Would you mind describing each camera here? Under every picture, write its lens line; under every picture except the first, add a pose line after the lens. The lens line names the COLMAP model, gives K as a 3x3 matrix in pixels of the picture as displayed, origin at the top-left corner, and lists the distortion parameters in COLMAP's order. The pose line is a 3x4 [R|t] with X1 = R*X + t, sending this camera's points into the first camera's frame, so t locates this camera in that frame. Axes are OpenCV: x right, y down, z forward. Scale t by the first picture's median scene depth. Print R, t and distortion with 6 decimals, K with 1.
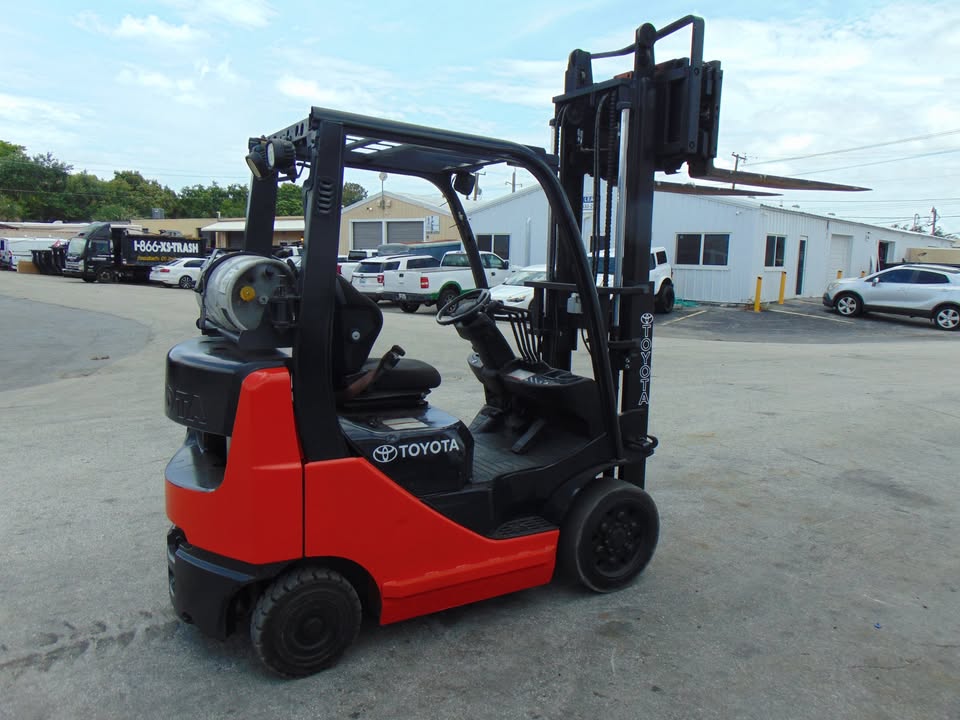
lens RADIAL K [[711.7, 0, 480.5], [0, 711.7, 356.7], [0, 0, 1]] dist [-0.006595, 0.040292]
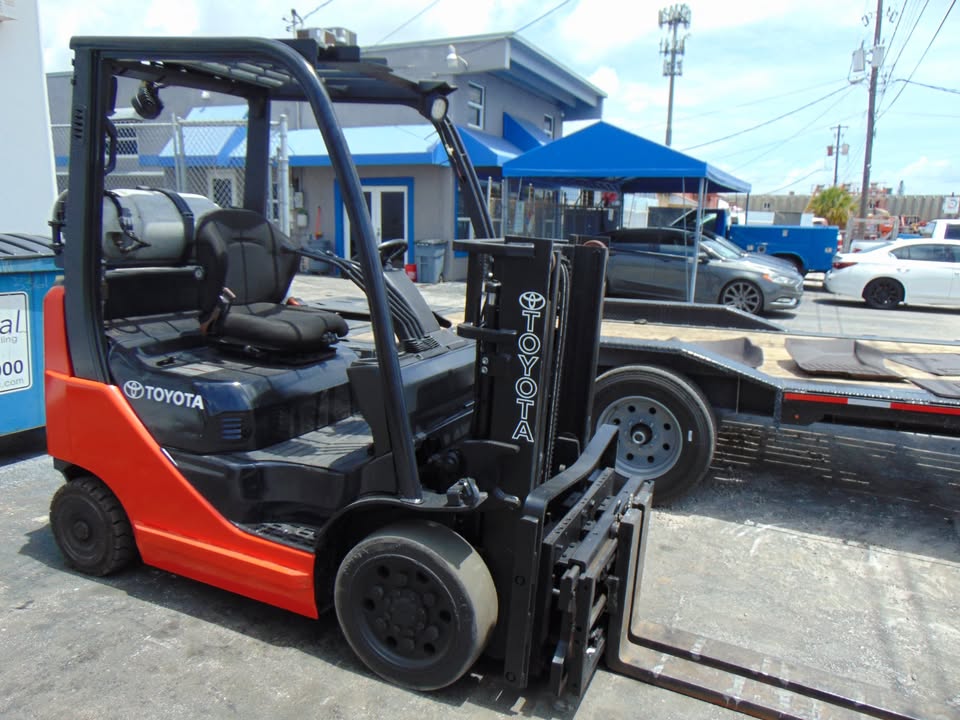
lens RADIAL K [[711.7, 0, 478.9], [0, 711.7, 367.3], [0, 0, 1]] dist [-0.006595, 0.040292]
pose [[0.568604, 0.163521, -0.806195, 0.740677], [-0.158557, 0.983452, 0.087645, -0.044301], [0.807186, 0.077992, 0.585123, 0.651242]]
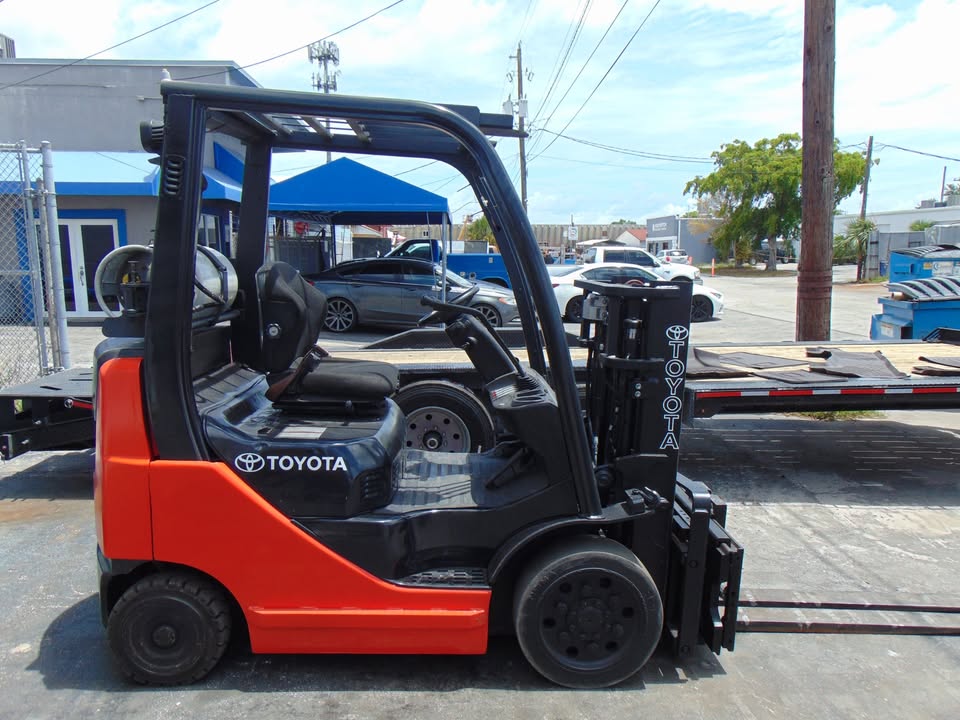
lens RADIAL K [[711.7, 0, 481.0], [0, 711.7, 373.4], [0, 0, 1]] dist [-0.006595, 0.040292]
pose [[0.873648, 0.064064, -0.482322, 0.437944], [-0.070528, 0.997499, 0.004741, 0.000175], [0.481420, 0.029876, 0.875981, 0.285849]]
